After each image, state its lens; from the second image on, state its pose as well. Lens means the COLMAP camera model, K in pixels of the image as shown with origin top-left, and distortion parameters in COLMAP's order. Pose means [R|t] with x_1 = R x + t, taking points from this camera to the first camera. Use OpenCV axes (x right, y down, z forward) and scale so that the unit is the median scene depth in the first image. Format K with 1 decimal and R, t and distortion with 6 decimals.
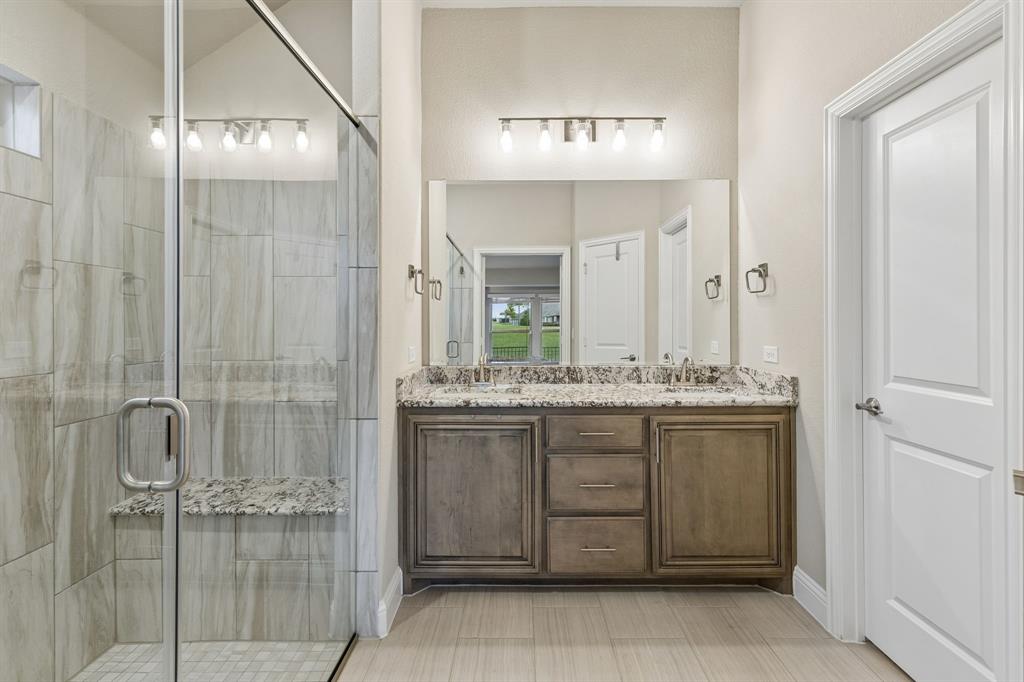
lens RADIAL K [[463.5, 0, 513.0], [0, 463.5, 331.2], [0, 0, 1]] dist [-0.001452, -0.001587]
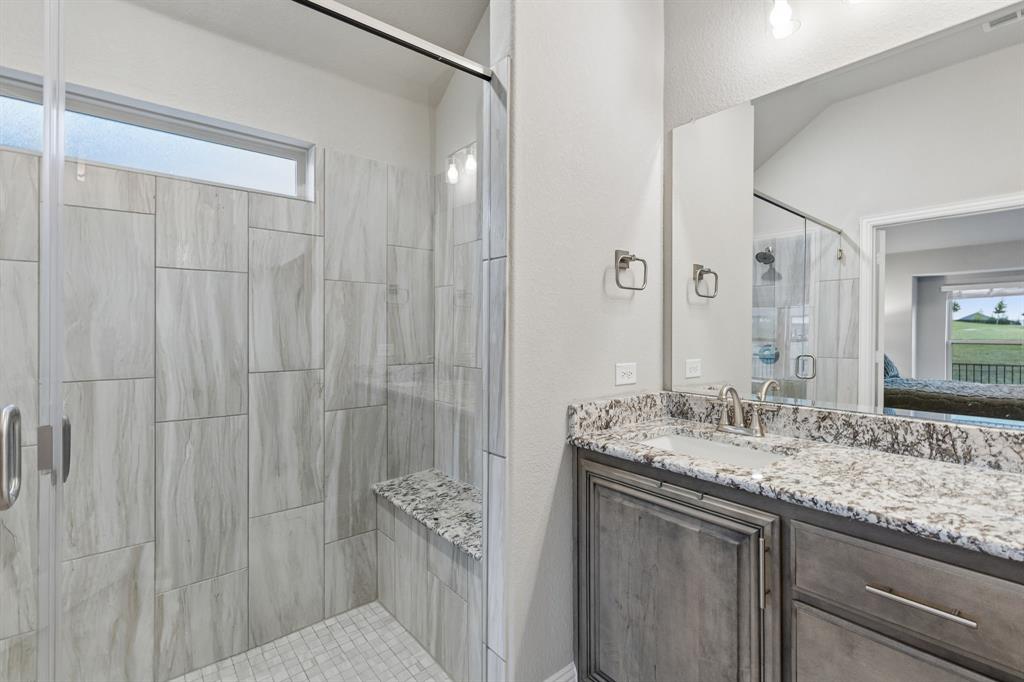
lens RADIAL K [[463.5, 0, 512.6], [0, 463.5, 333.3], [0, 0, 1]] dist [-0.001452, -0.001587]
pose [[0.647824, 0.006904, -0.761758, 0.254523], [-0.015527, 0.999871, -0.004142, -0.008082], [0.761631, 0.014511, 0.647848, 0.463622]]
